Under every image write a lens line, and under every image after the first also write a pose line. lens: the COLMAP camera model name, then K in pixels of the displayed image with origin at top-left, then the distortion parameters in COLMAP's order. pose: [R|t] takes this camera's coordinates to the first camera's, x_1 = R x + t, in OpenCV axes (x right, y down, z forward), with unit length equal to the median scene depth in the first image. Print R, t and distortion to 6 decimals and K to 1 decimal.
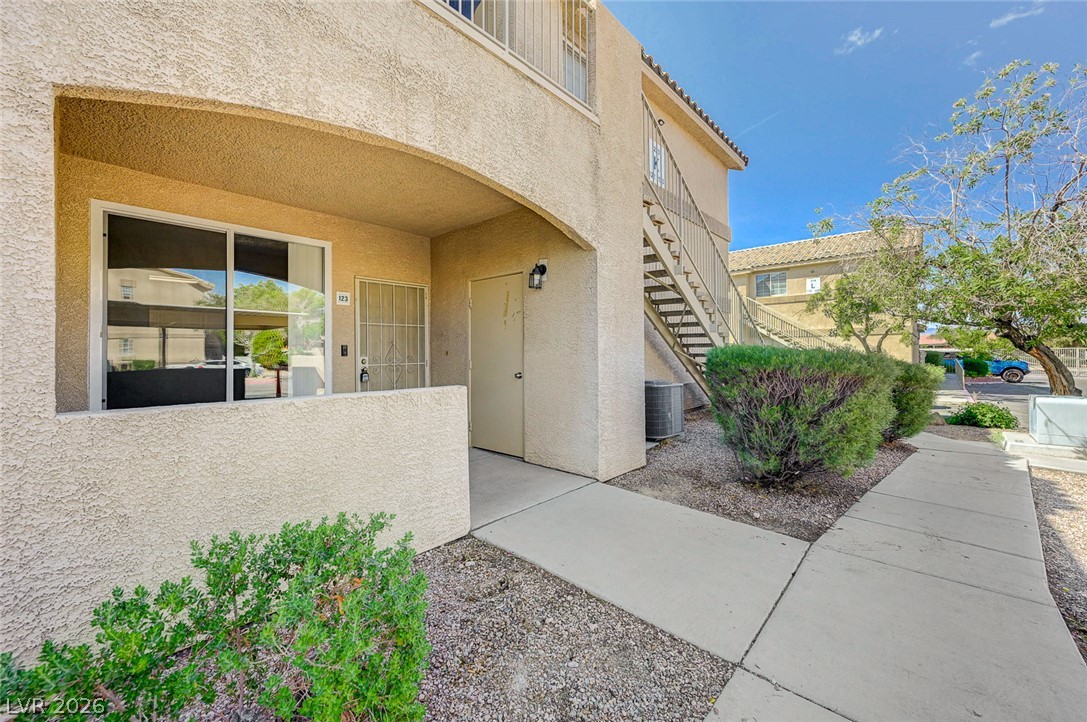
lens RADIAL K [[430.2, 0, 550.3], [0, 430.2, 352.4], [0, 0, 1]] dist [0.001032, 0.000395]
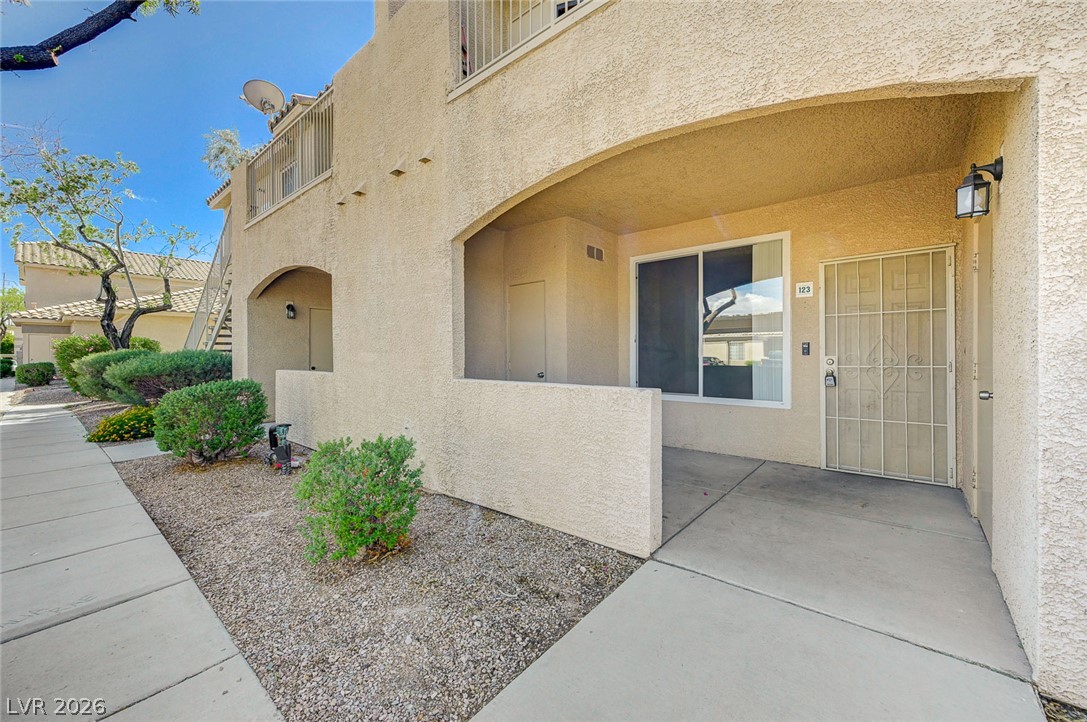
lens RADIAL K [[430.2, 0, 549.8], [0, 430.2, 359.0], [0, 0, 1]] dist [0.001032, 0.000395]
pose [[0.026554, 0.012969, -0.999563, 0.464531], [0.004156, 0.999906, 0.013084, 0.003386], [0.999639, -0.004501, 0.026498, 0.544964]]
